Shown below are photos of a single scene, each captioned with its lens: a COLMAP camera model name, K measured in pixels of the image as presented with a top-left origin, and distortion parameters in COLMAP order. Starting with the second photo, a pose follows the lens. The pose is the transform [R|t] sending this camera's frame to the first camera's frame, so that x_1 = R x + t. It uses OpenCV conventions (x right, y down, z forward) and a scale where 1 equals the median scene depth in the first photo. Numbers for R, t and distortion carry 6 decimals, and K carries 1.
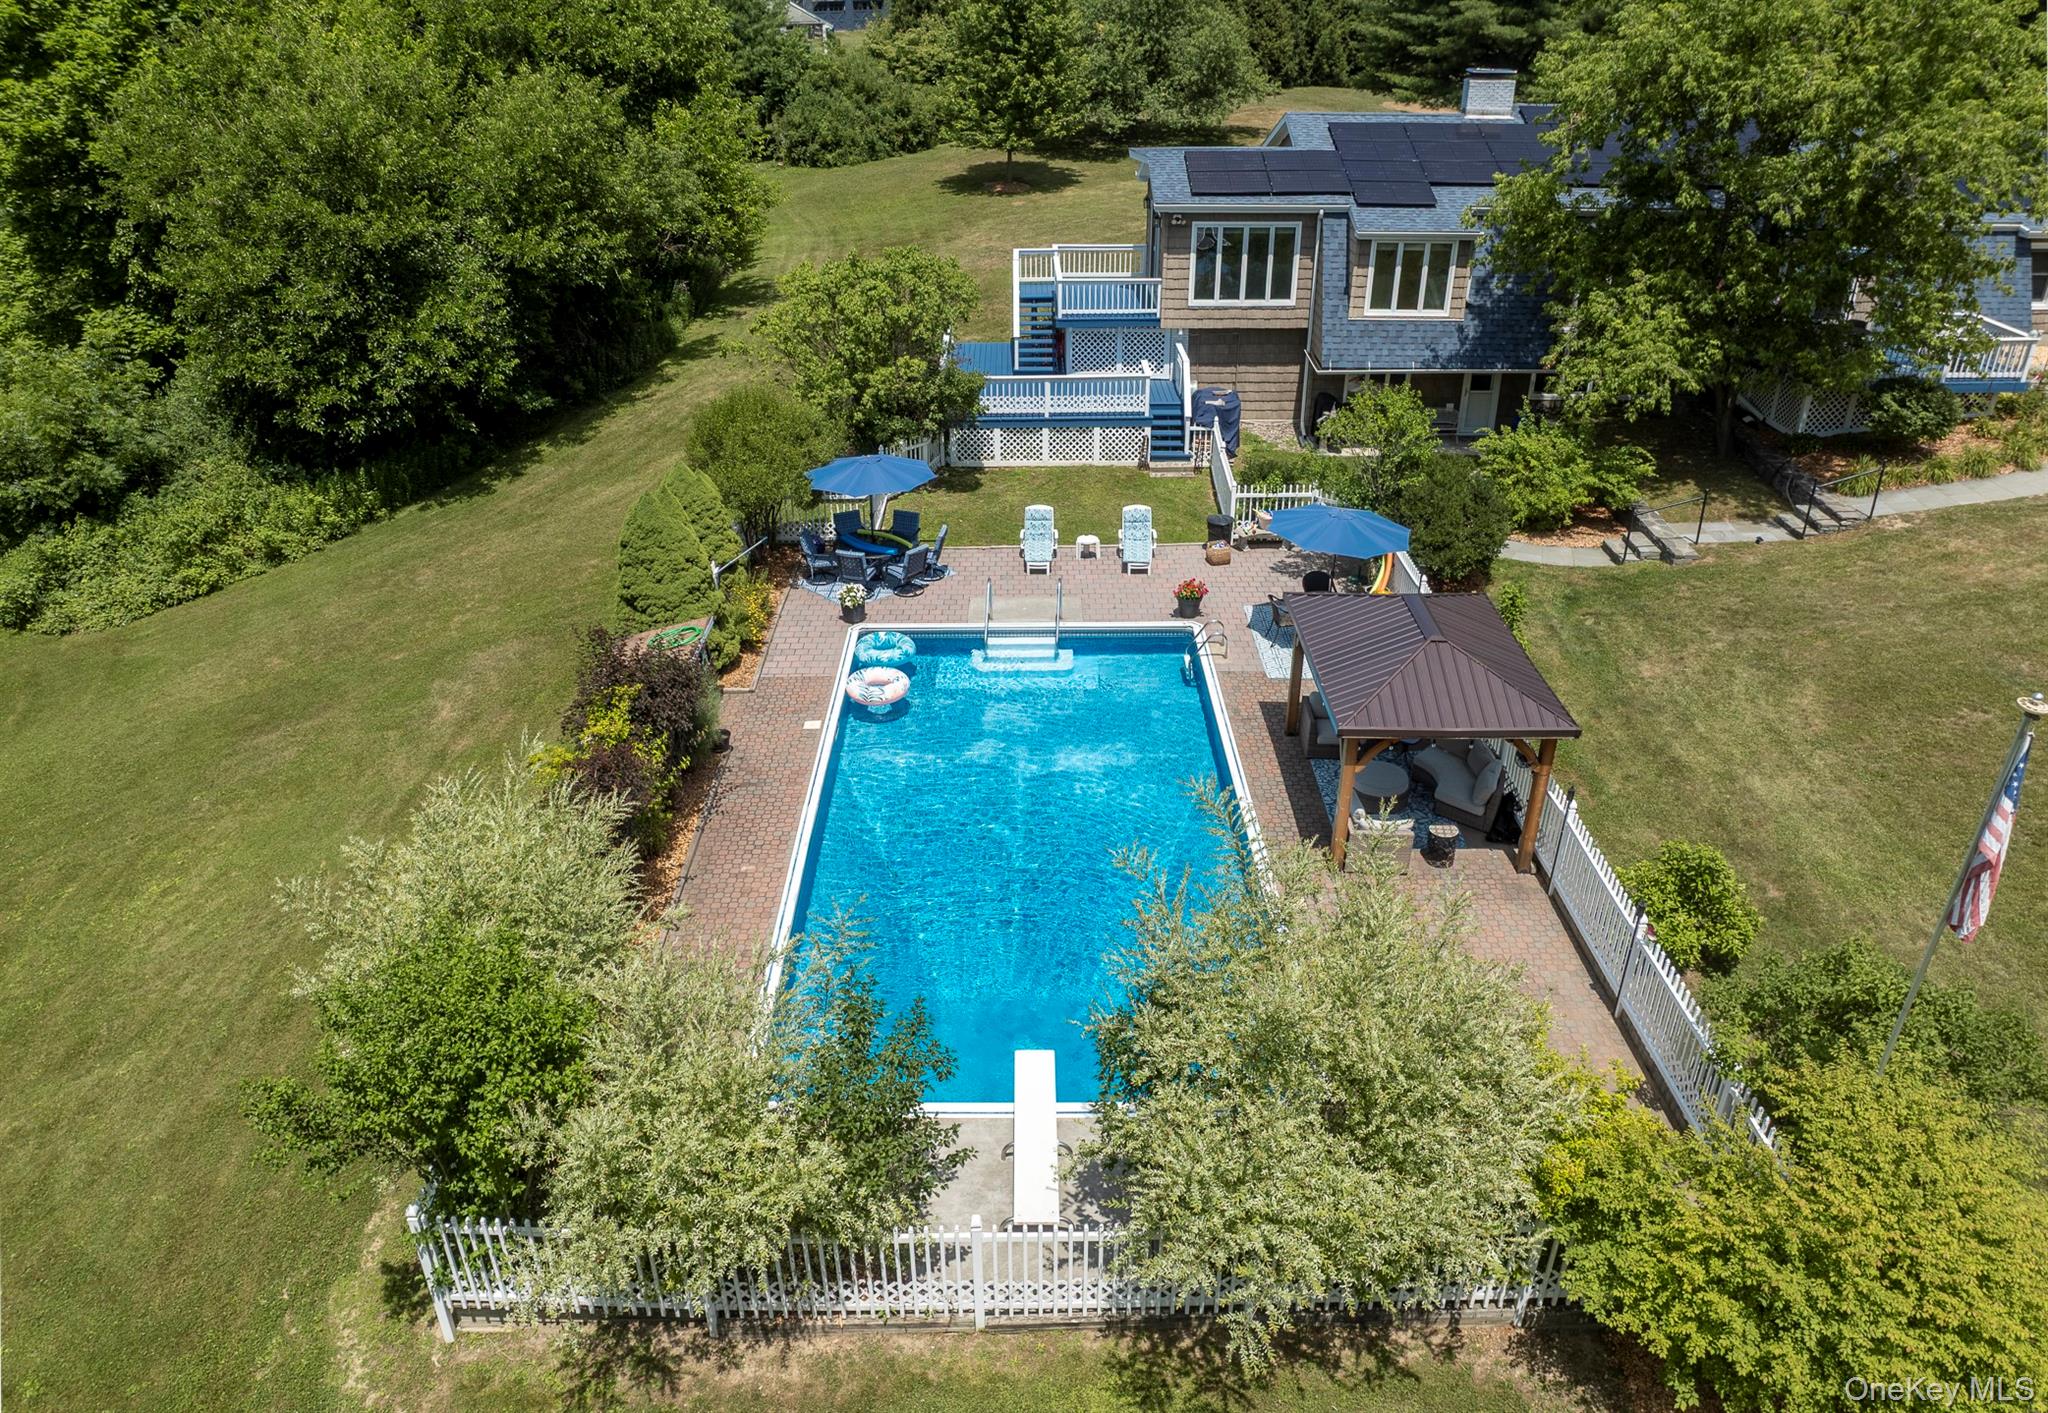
lens RADIAL K [[1422.9, 0, 1034.8], [0, 1422.9, 707.5], [0, 0, 1]] dist [-0.048592, 0.017061]
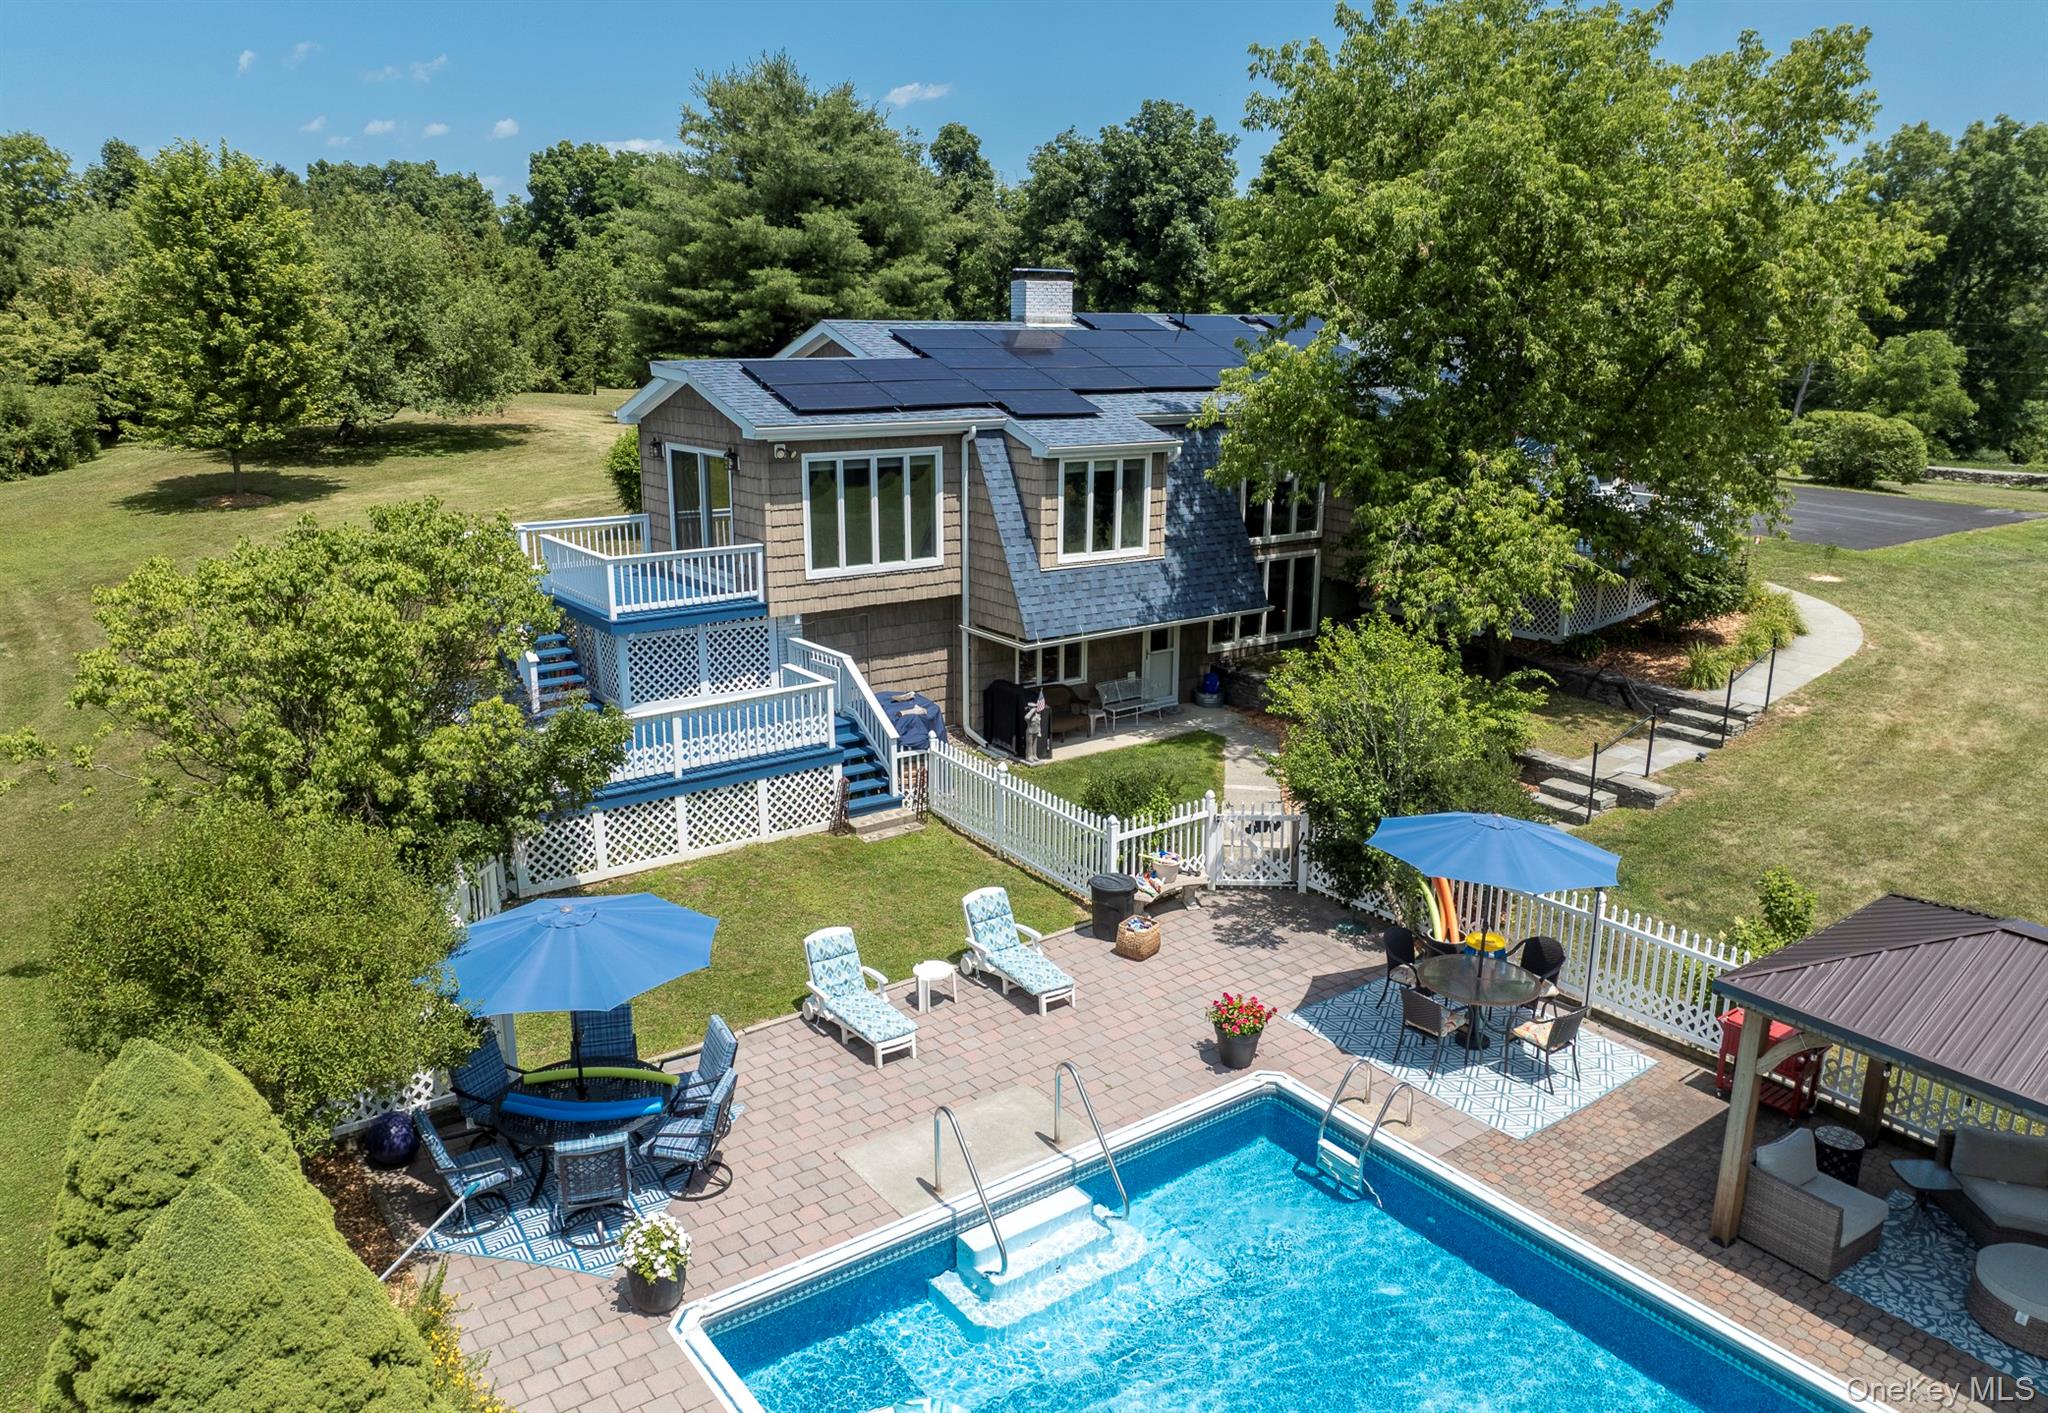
lens RADIAL K [[1422.9, 0, 1015.4], [0, 1422.9, 709.2], [0, 0, 1]] dist [-0.048592, 0.017061]
pose [[0.813307, -0.144225, 0.563676, -0.195978], [0.268786, 0.952353, -0.144147, -0.108883], [-0.516029, 0.268744, 0.813321, 0.444250]]
